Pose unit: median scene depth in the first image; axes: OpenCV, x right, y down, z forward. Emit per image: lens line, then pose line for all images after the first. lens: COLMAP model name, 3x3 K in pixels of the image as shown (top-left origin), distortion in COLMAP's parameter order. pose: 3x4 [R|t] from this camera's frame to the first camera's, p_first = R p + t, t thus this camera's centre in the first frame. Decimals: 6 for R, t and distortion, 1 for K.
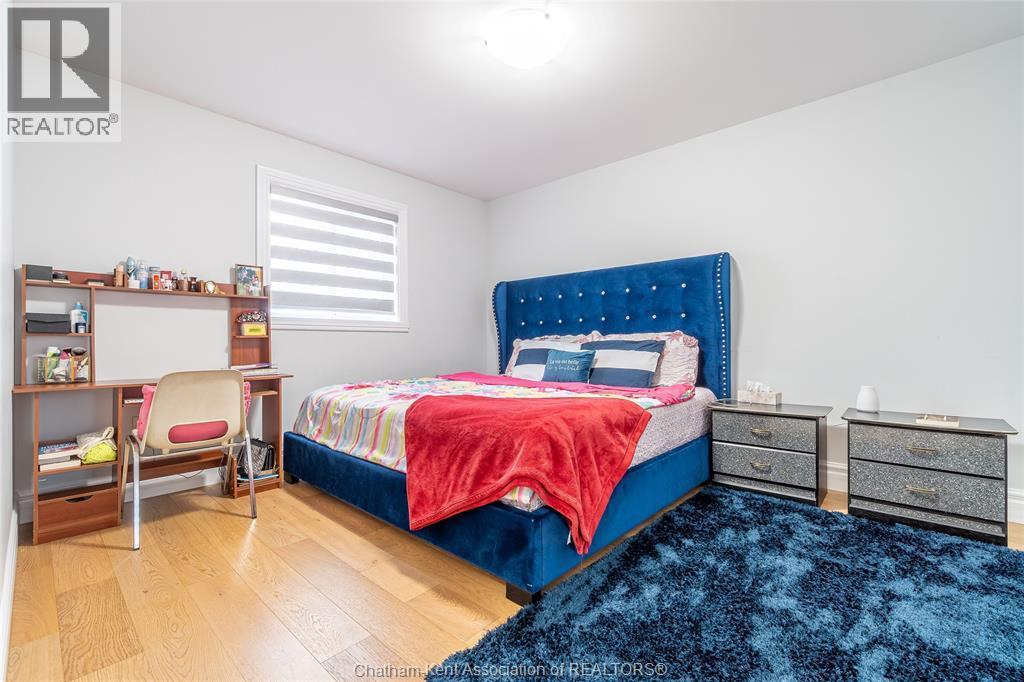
lens RADIAL K [[449.8, 0, 513.1], [0, 449.8, 342.6], [0, 0, 1]] dist [-0.009767, 0.002020]
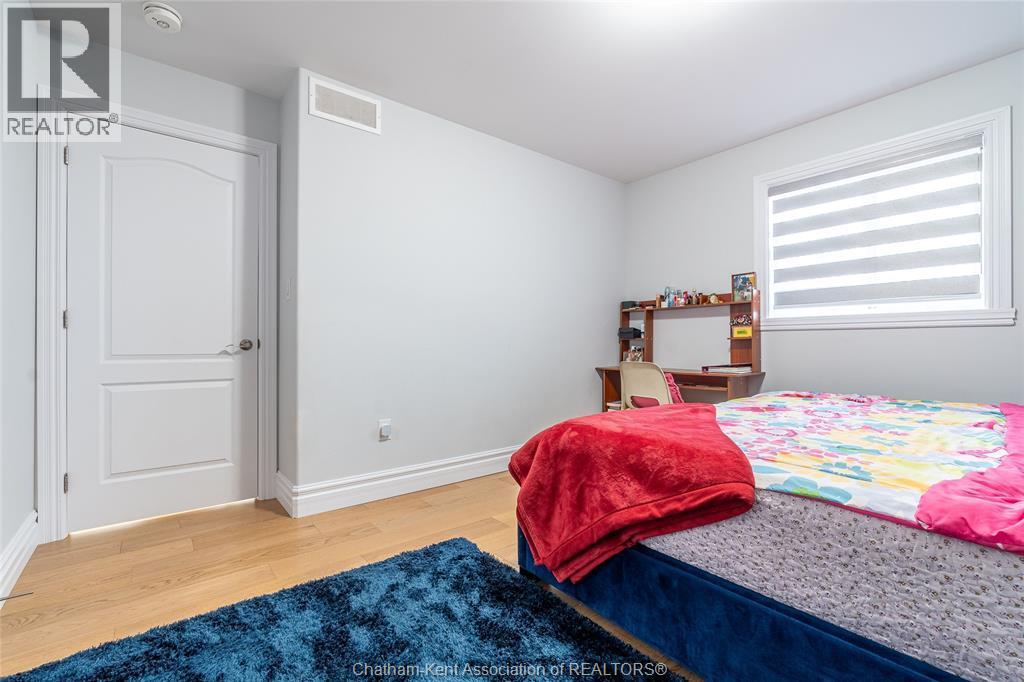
lens RADIAL K [[449.8, 0, 512.3], [0, 449.8, 338.5], [0, 0, 1]] dist [-0.009767, 0.002020]
pose [[-0.162246, -0.015257, -0.986632, 0.591944], [0.002537, 0.999871, -0.015879, 0.002221], [0.986747, -0.005080, -0.162186, 0.633682]]
